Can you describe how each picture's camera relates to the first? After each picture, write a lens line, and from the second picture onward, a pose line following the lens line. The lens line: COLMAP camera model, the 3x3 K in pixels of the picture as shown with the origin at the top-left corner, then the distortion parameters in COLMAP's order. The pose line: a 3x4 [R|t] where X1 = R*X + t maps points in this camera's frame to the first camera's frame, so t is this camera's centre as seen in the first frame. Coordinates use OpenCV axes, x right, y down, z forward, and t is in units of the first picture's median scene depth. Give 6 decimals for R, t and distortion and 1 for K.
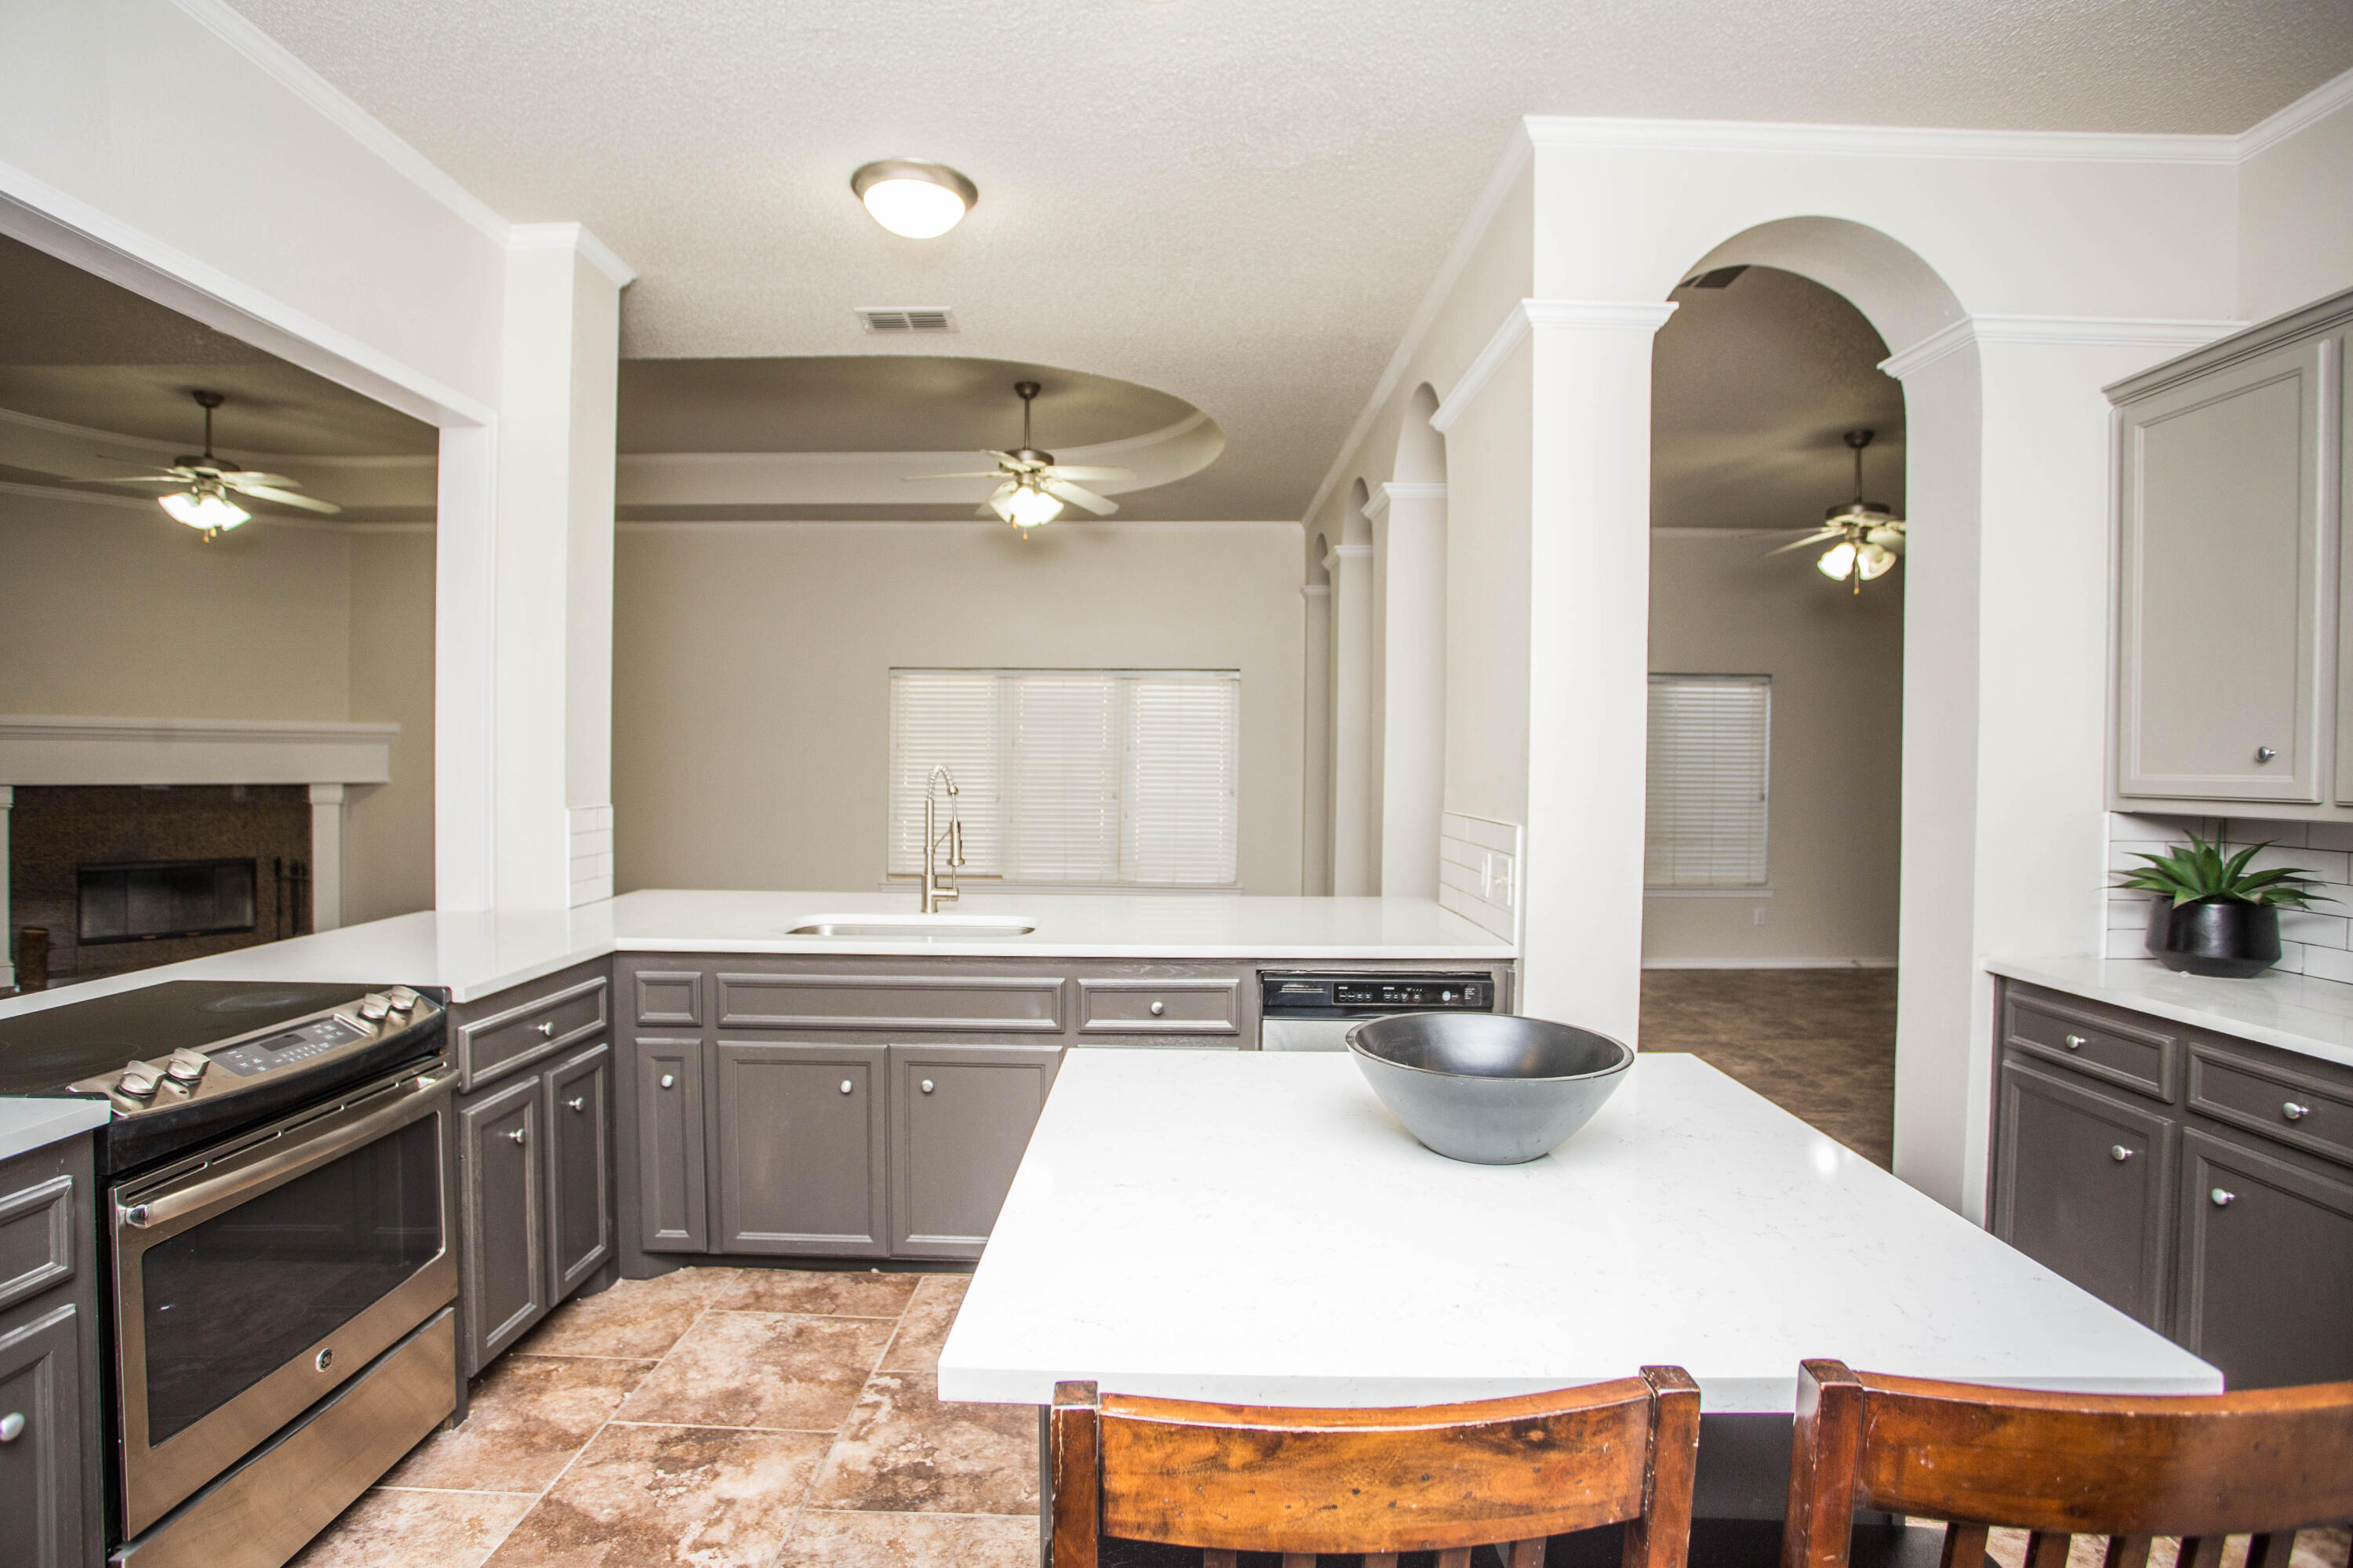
lens RADIAL K [[1149.4, 0, 1173.5], [0, 1149.4, 777.2], [0, 0, 1]] dist [-0.072814, 0.028254]
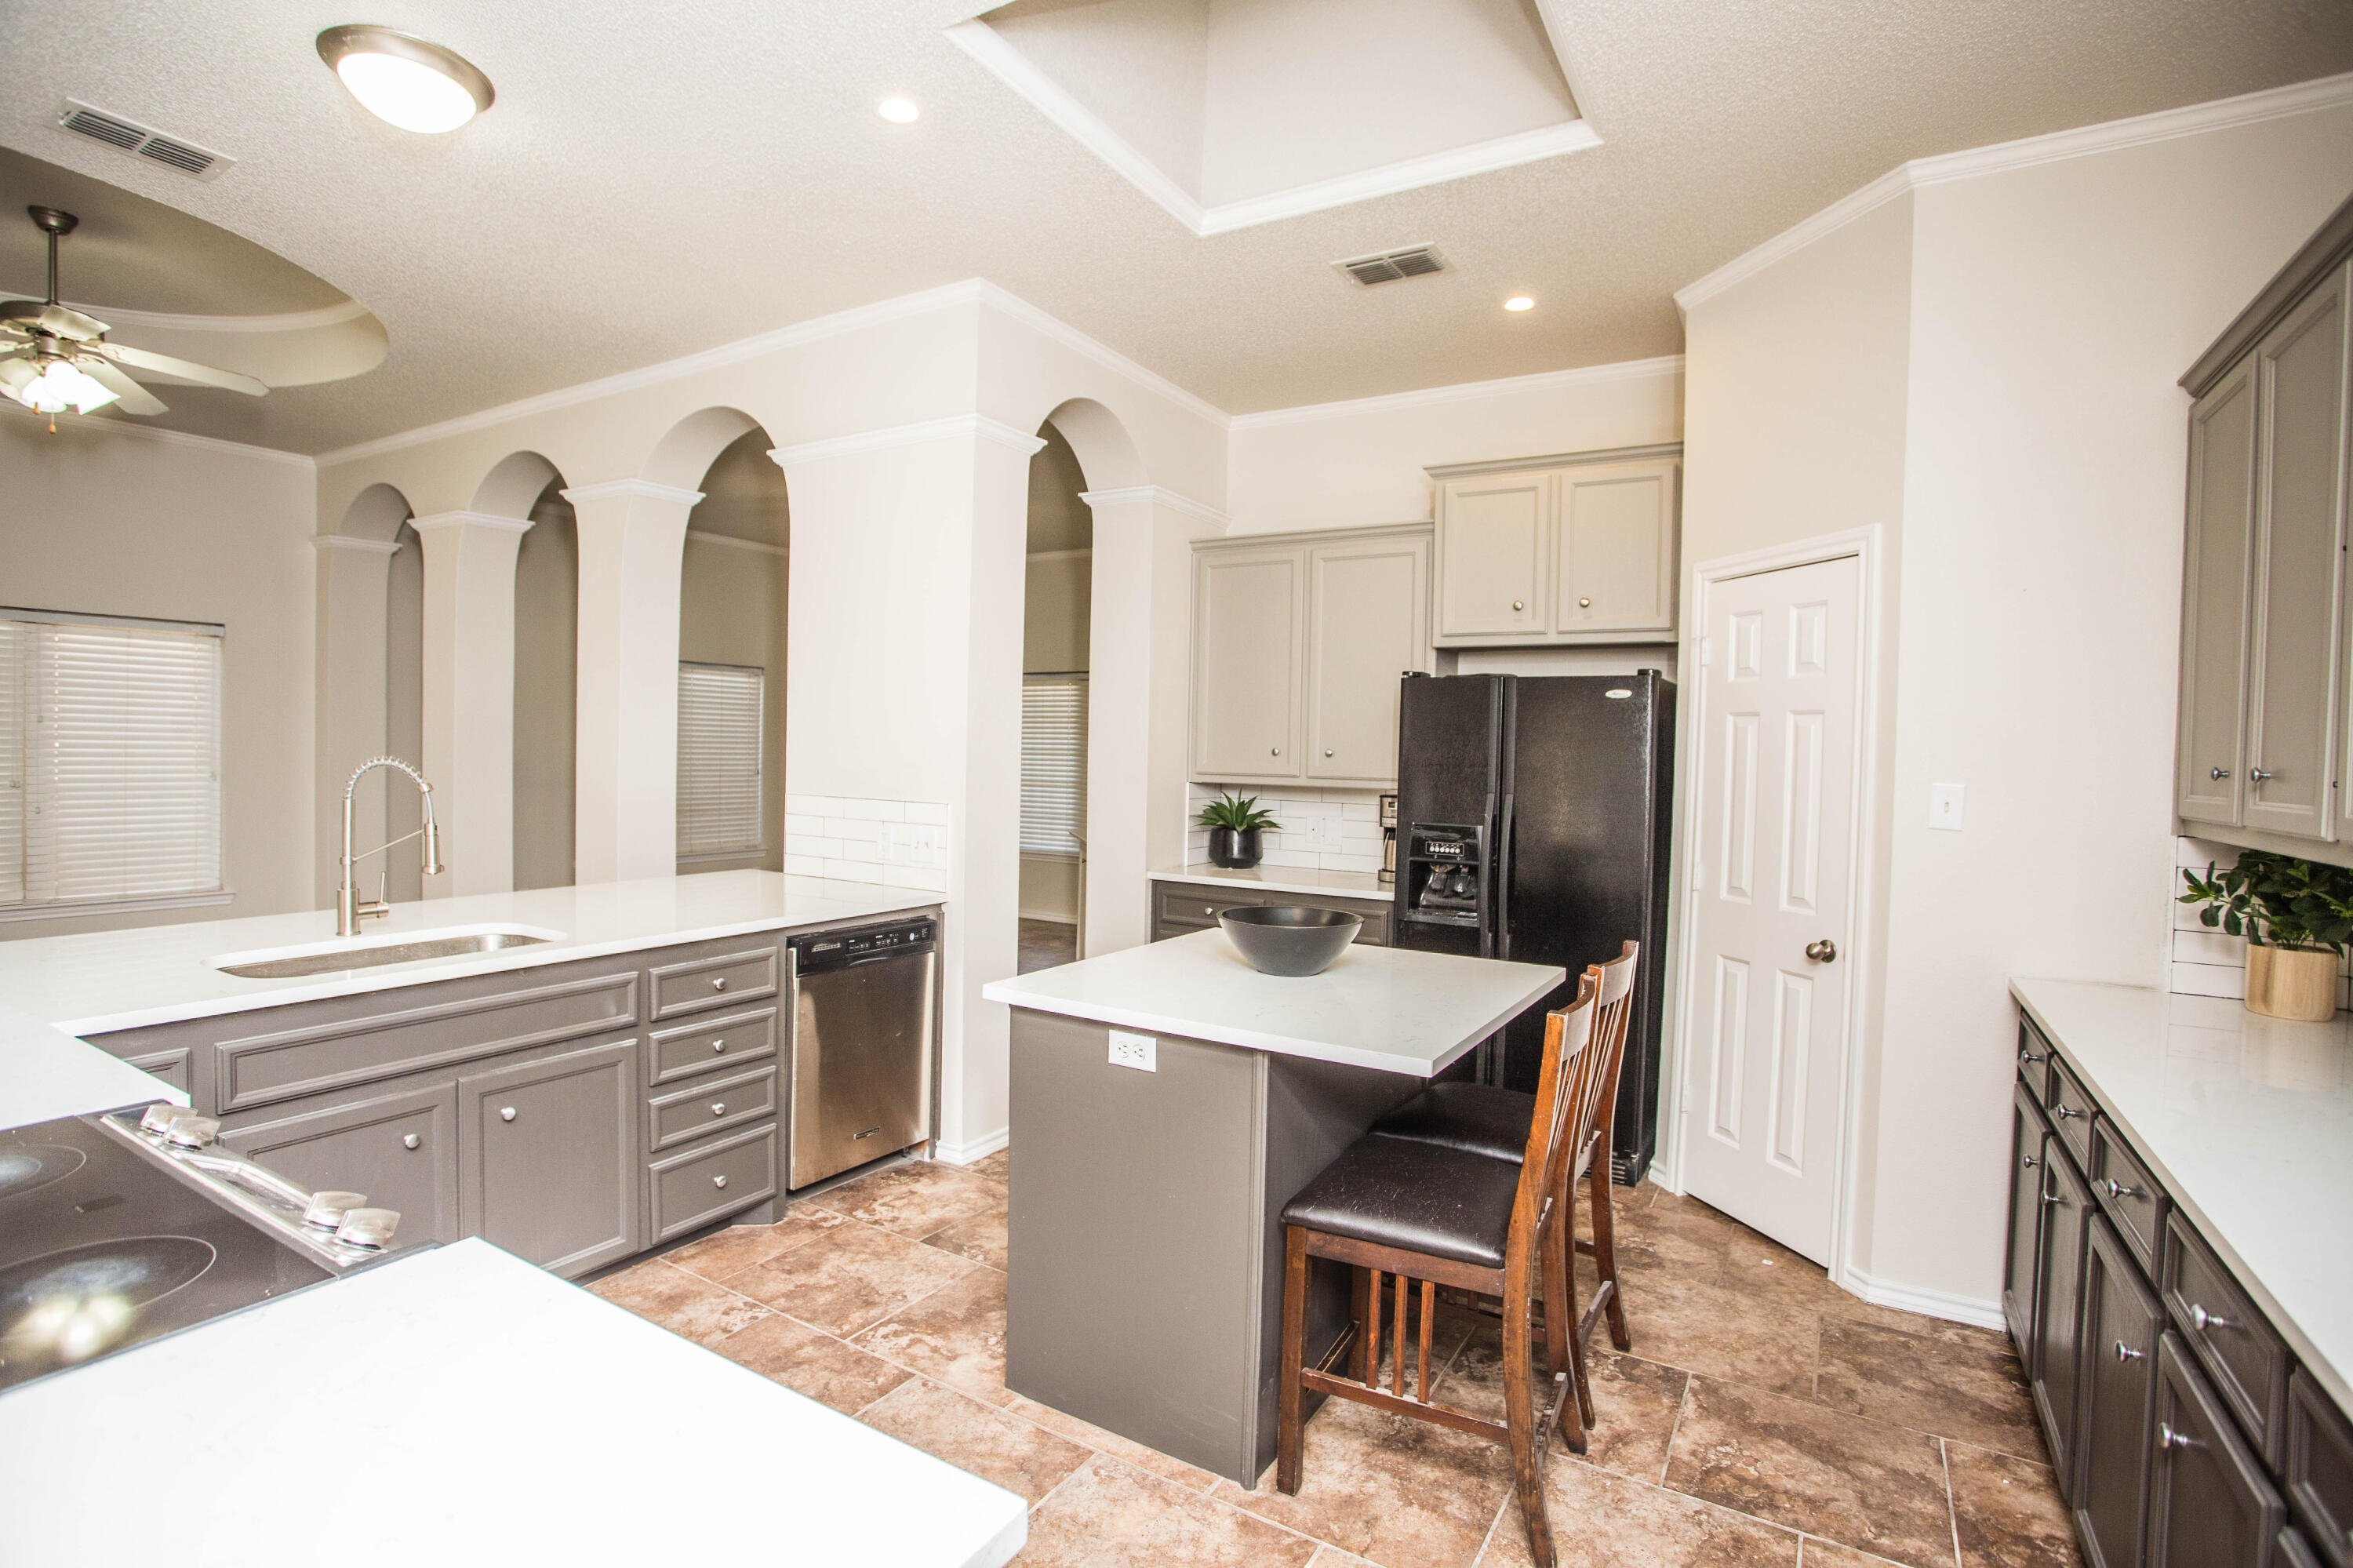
lens RADIAL K [[1139.3, 0, 1180.5], [0, 1139.3, 771.8], [0, 0, 1]] dist [-0.079139, 0.031857]
pose [[0.503497, -0.016524, 0.863839, -0.701922], [-0.003948, 0.999763, 0.021424, -0.022791], [-0.863988, -0.014197, 0.503312, 0.093338]]
